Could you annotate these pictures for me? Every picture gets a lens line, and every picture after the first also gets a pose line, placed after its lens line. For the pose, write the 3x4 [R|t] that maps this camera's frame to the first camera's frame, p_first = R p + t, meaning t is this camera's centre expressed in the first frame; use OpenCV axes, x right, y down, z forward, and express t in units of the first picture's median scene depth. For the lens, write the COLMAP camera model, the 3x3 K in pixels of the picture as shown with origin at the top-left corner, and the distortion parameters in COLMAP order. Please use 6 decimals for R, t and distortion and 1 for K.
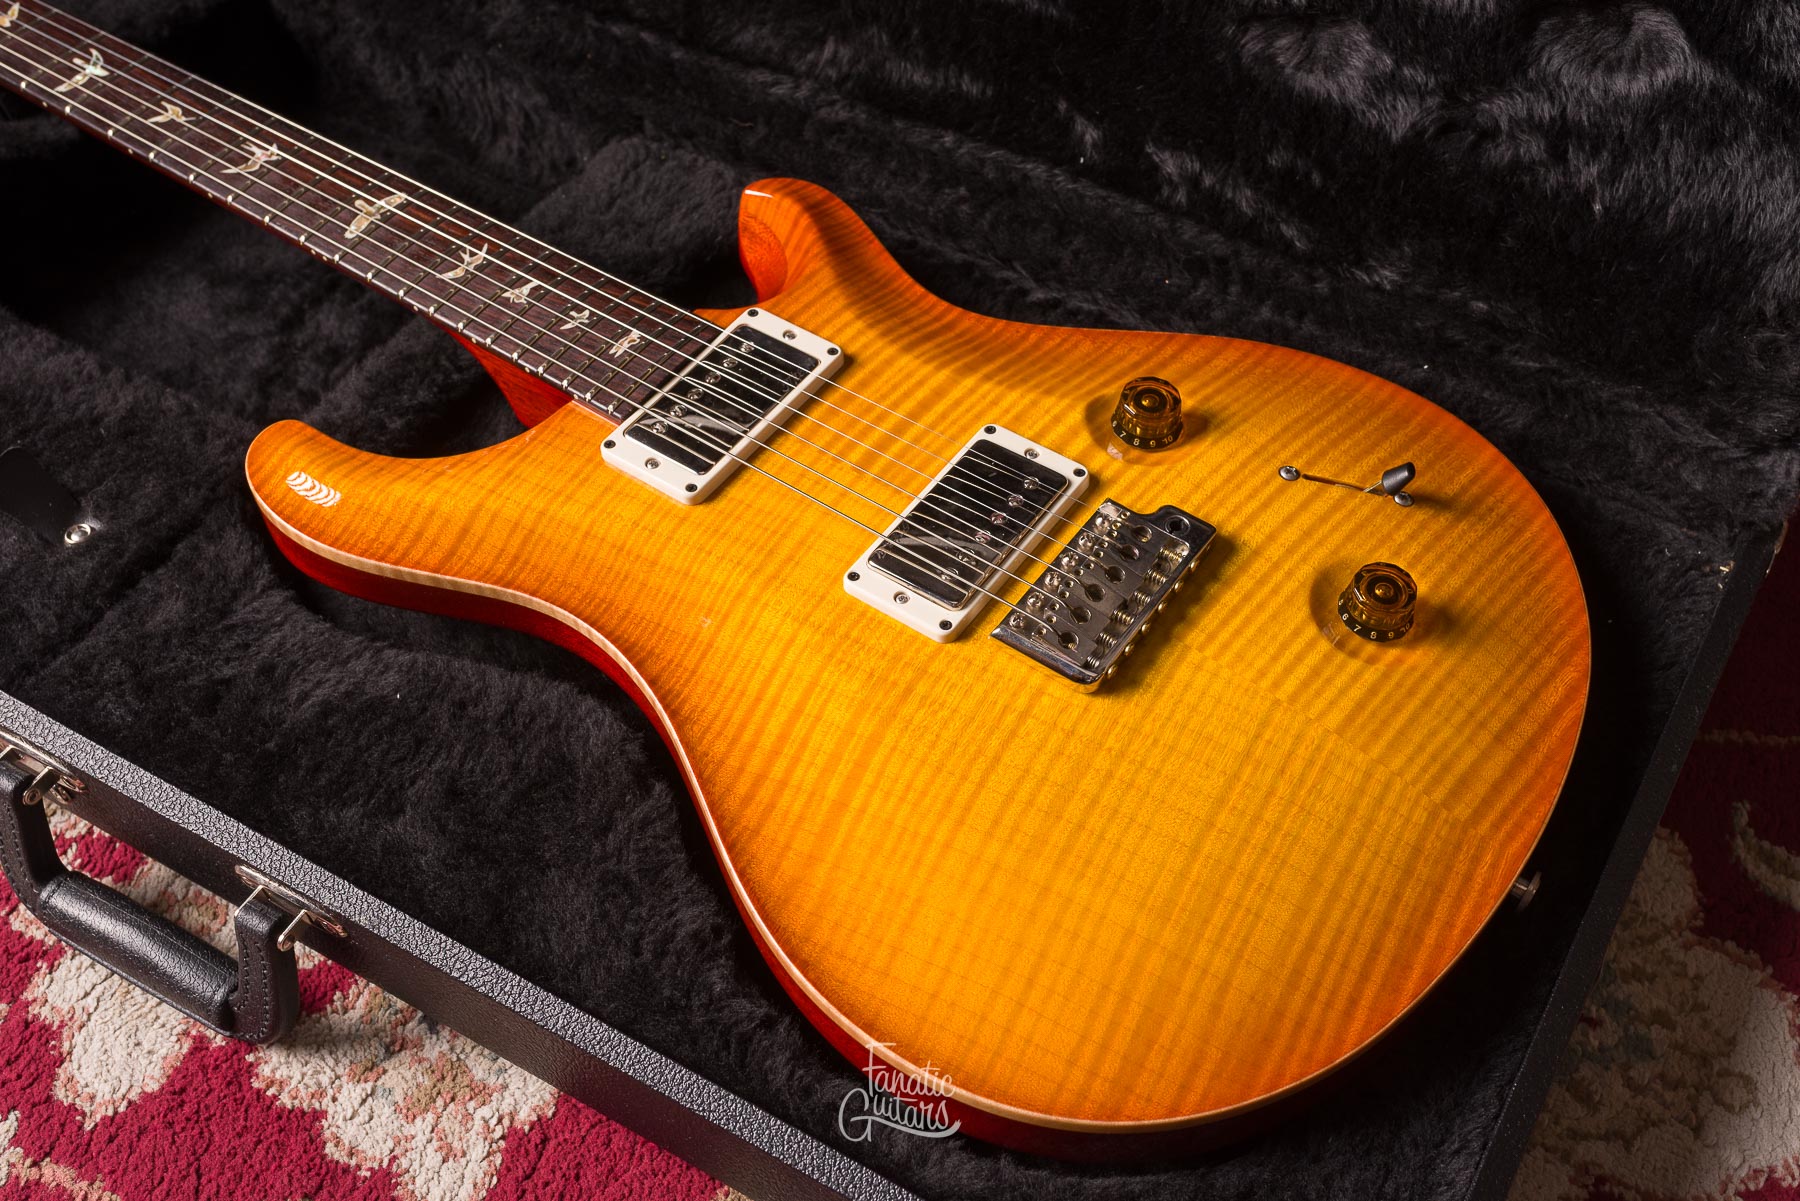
lens RADIAL K [[1890.1, 0, 975.8], [0, 1890.1, 645.7], [0, 0, 1]] dist [-0.003253, 0.002812]
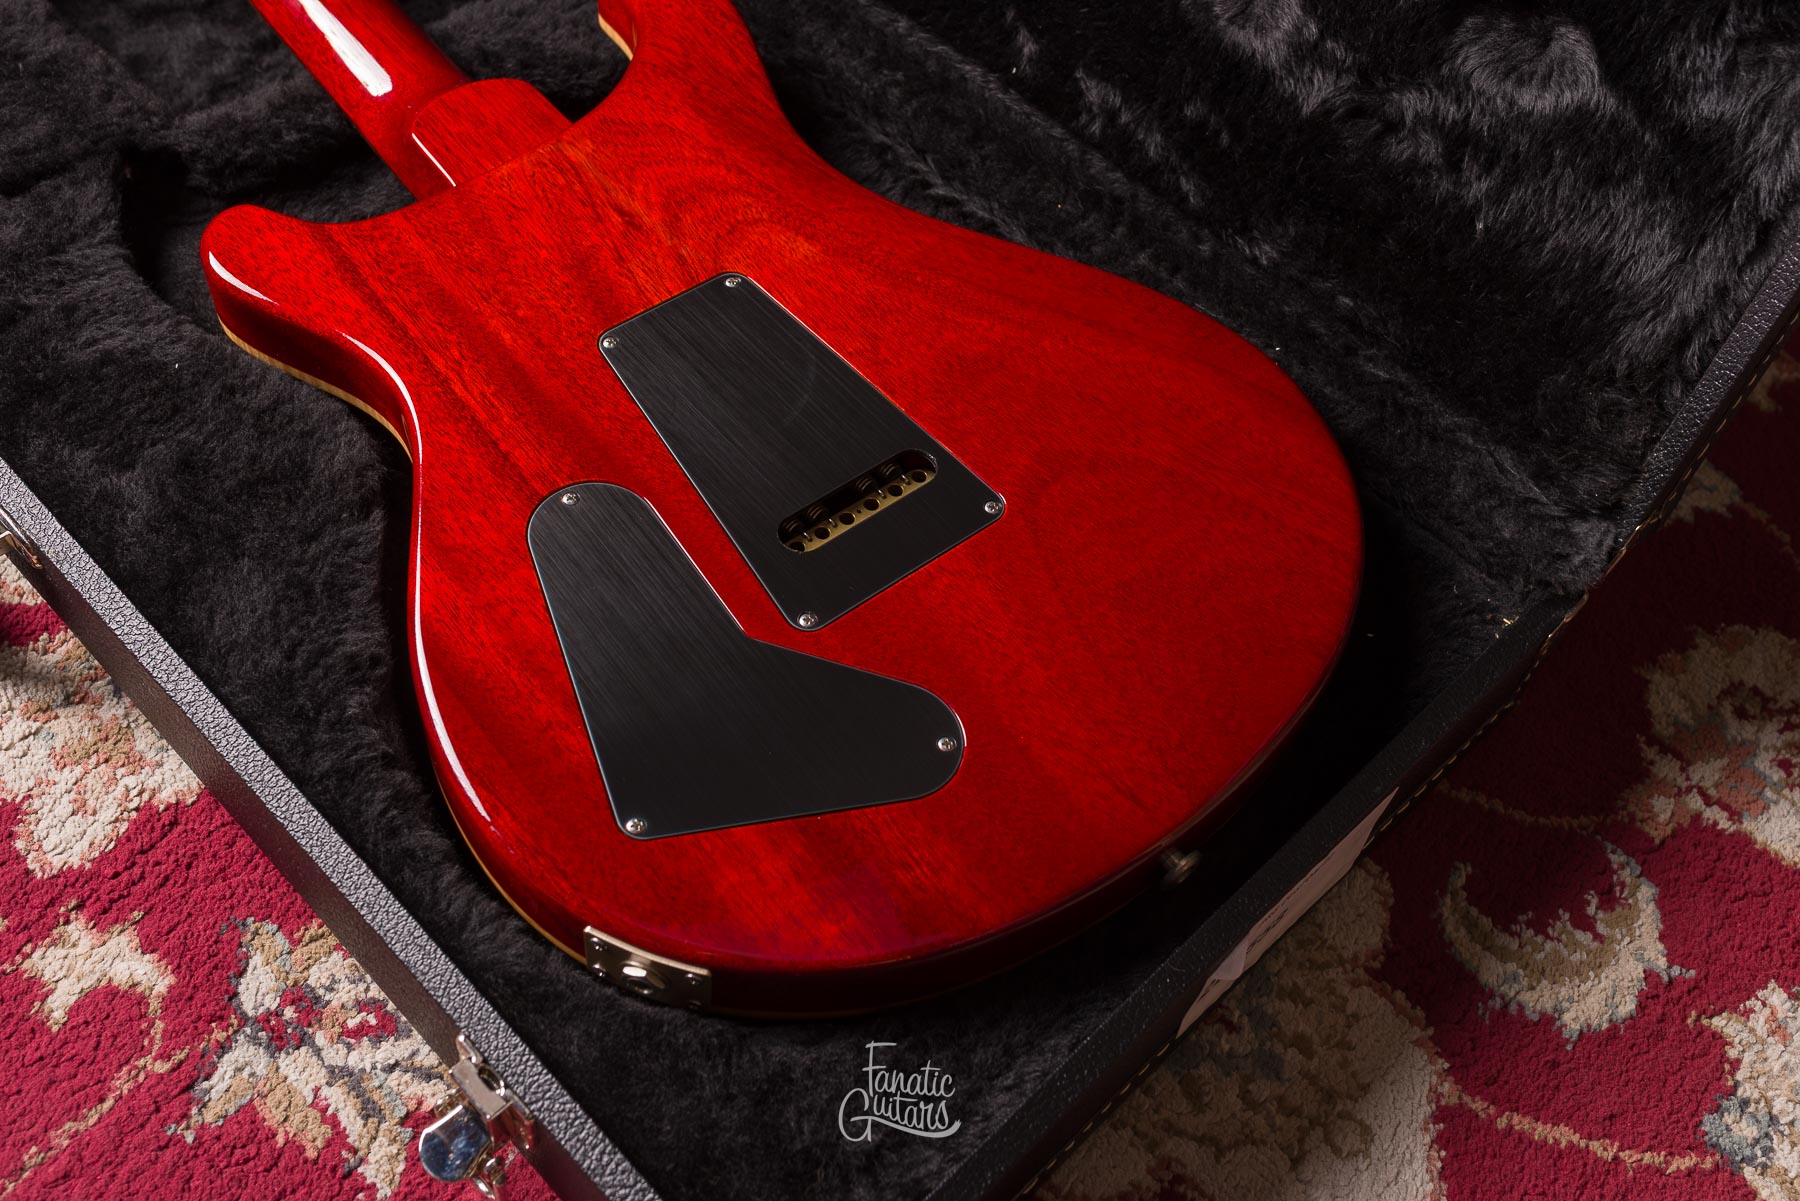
lens RADIAL K [[1737.7, 0, 900.0], [0, 1737.7, 603.9], [0, 0, 1]] dist [-0.001367, -0.008489]
pose [[0.957378, 0.279584, -0.072531, 0.164164], [-0.281264, 0.959530, -0.013872, 0.051195], [0.065717, 0.033681, 0.997270, 0.096825]]
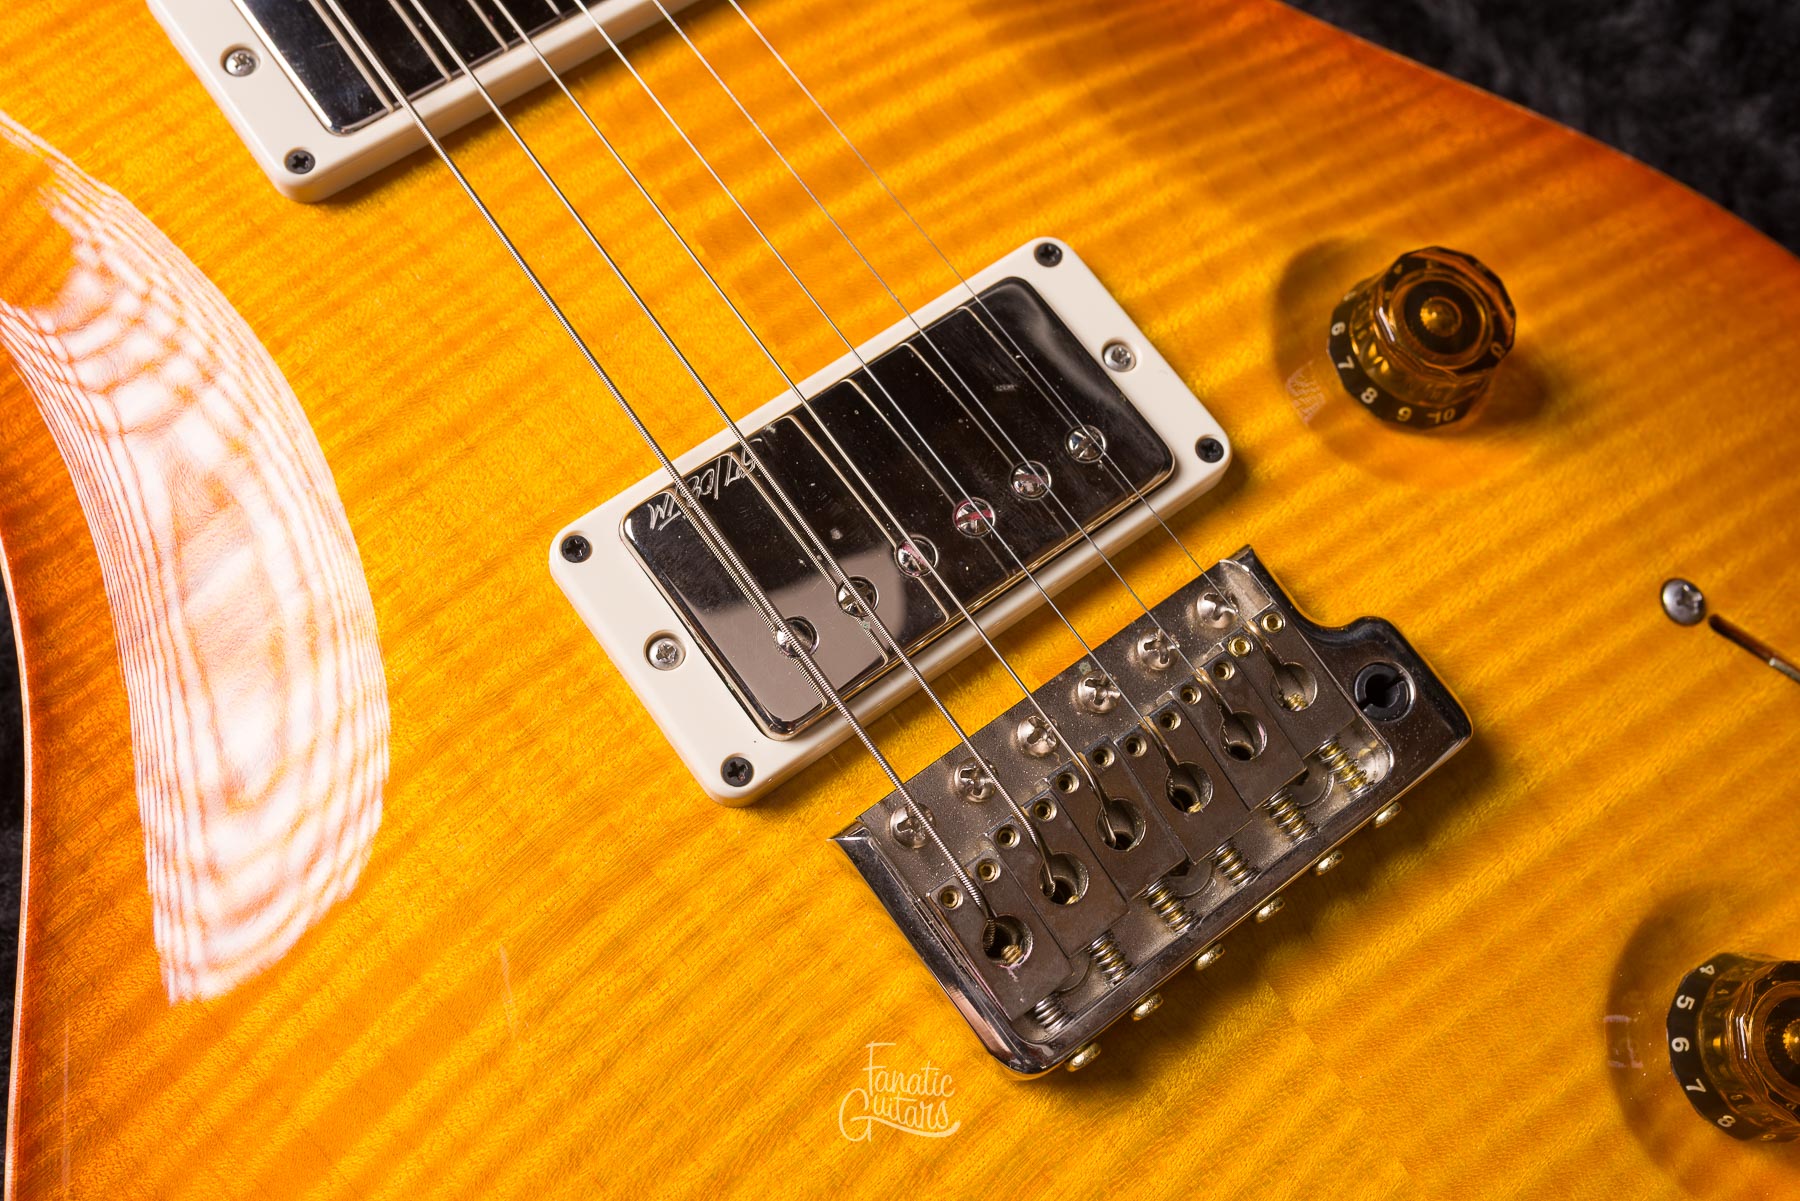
lens RADIAL K [[1834.8, 0, 900.7], [0, 1834.8, 598.5], [0, 0, 1]] dist [0.000180, 0.004197]
pose [[0.938146, 0.346237, -0.001093, 0.003788], [-0.330133, 0.895453, 0.298625, -0.153250], [0.104374, -0.279793, 0.954370, 0.584480]]
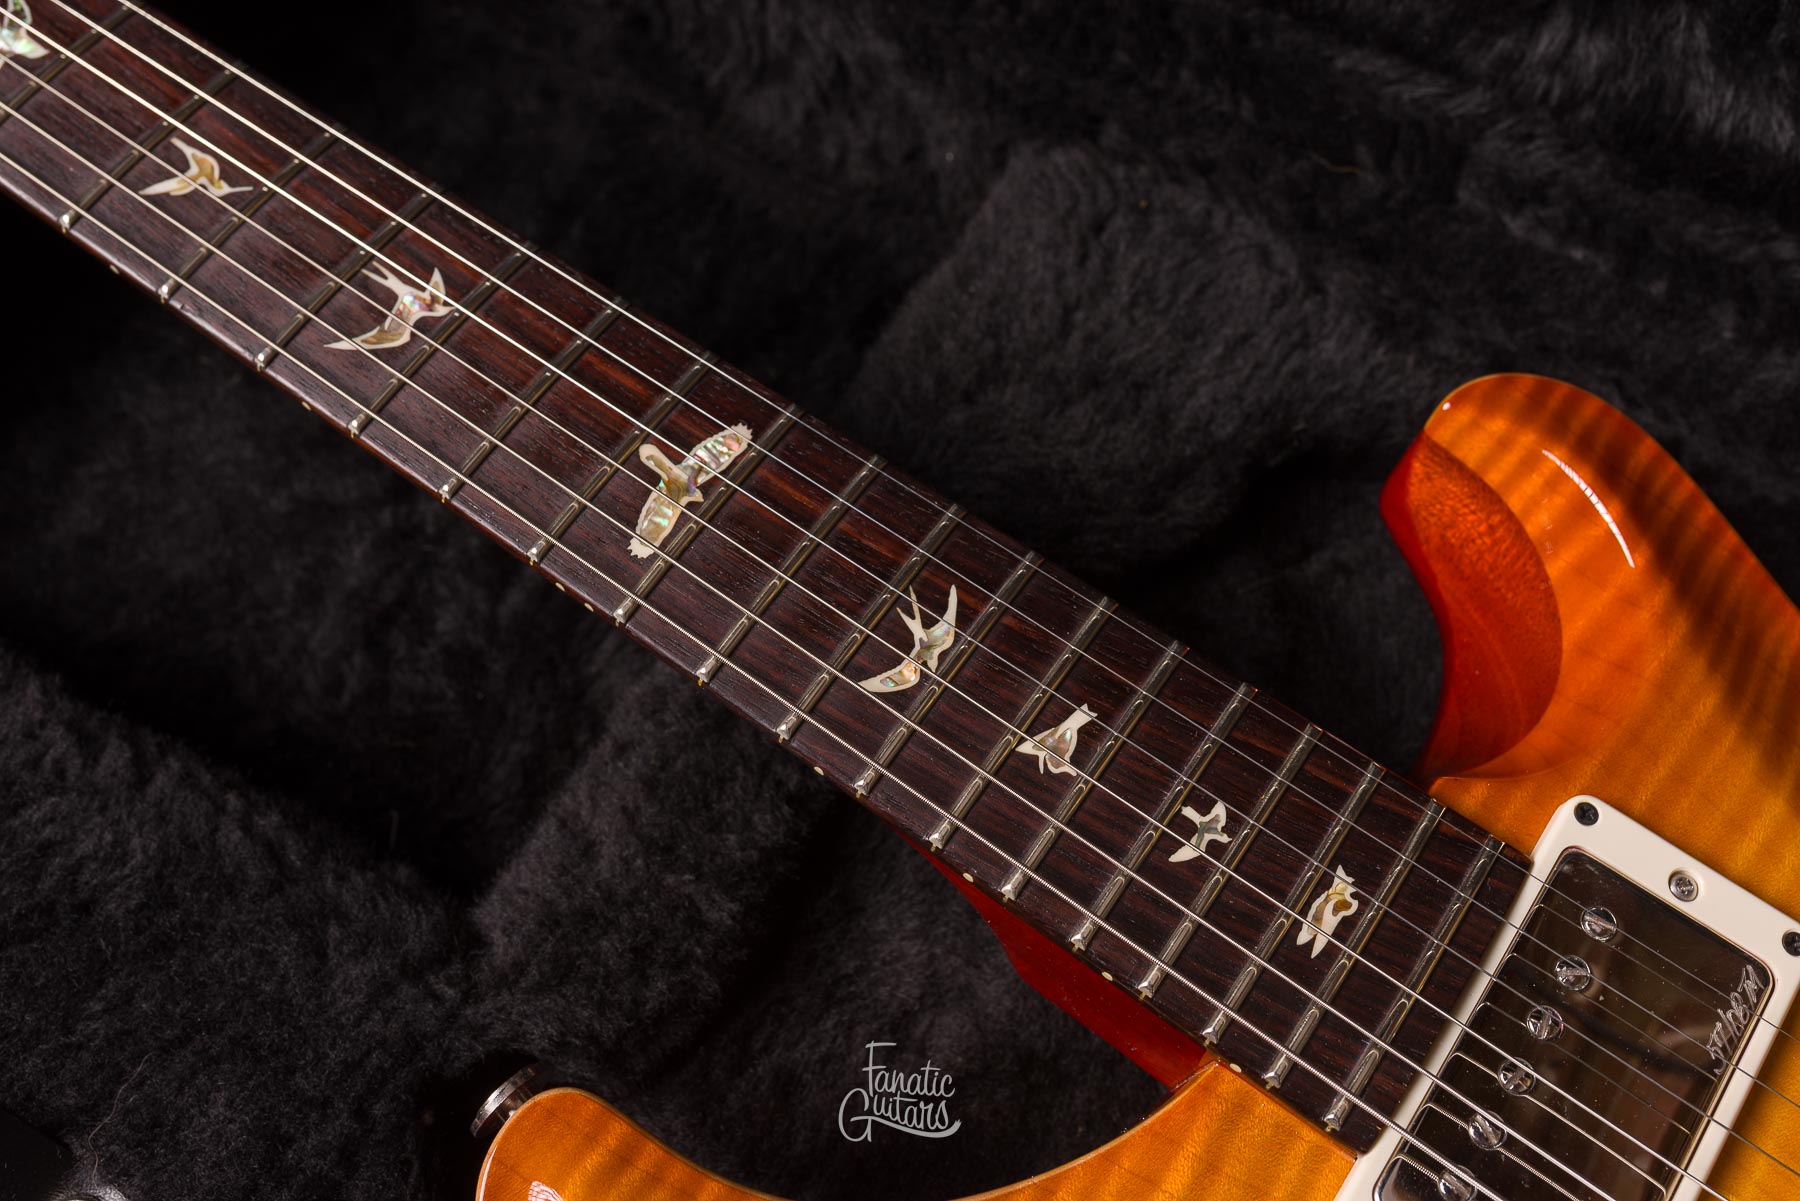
lens RADIAL K [[1800.7, 0, 900.7], [0, 1800.7, 600.8], [0, 0, 1]] dist [-0.002044, 0.001758]
pose [[0.998942, 0.031210, 0.033777, -0.305047], [-0.037949, 0.974293, 0.222063, -0.323794], [-0.025978, -0.223110, 0.974447, 0.626450]]
